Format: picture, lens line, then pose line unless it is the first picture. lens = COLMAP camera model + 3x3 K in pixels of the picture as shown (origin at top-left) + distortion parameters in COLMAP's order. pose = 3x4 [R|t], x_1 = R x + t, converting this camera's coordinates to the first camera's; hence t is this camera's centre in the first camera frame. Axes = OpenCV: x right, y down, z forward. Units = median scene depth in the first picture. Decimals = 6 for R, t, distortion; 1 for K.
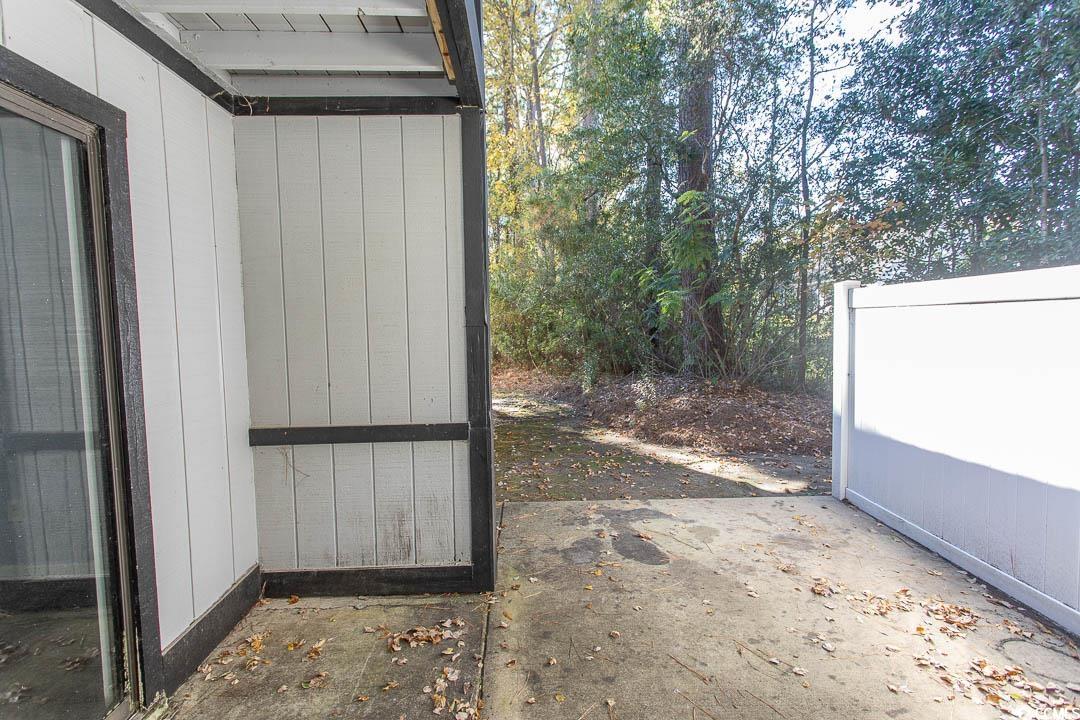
lens RADIAL K [[508.4, 0, 536.7], [0, 508.4, 357.5], [0, 0, 1]] dist [0.000943, 0.001720]
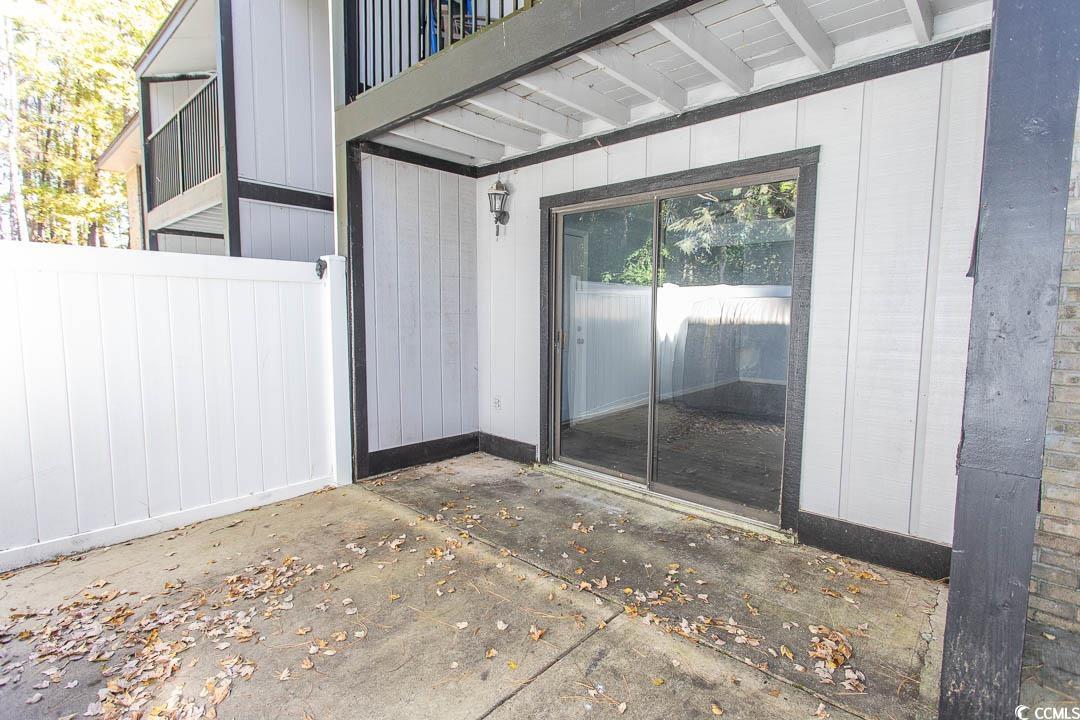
lens RADIAL K [[508.4, 0, 541.2], [0, 508.4, 358.3], [0, 0, 1]] dist [0.000943, 0.001720]
pose [[-0.691036, 0.081629, -0.718196, 0.603857], [-0.044586, 0.986897, 0.155070, -0.039829], [0.721444, 0.139180, -0.678342, 1.028884]]
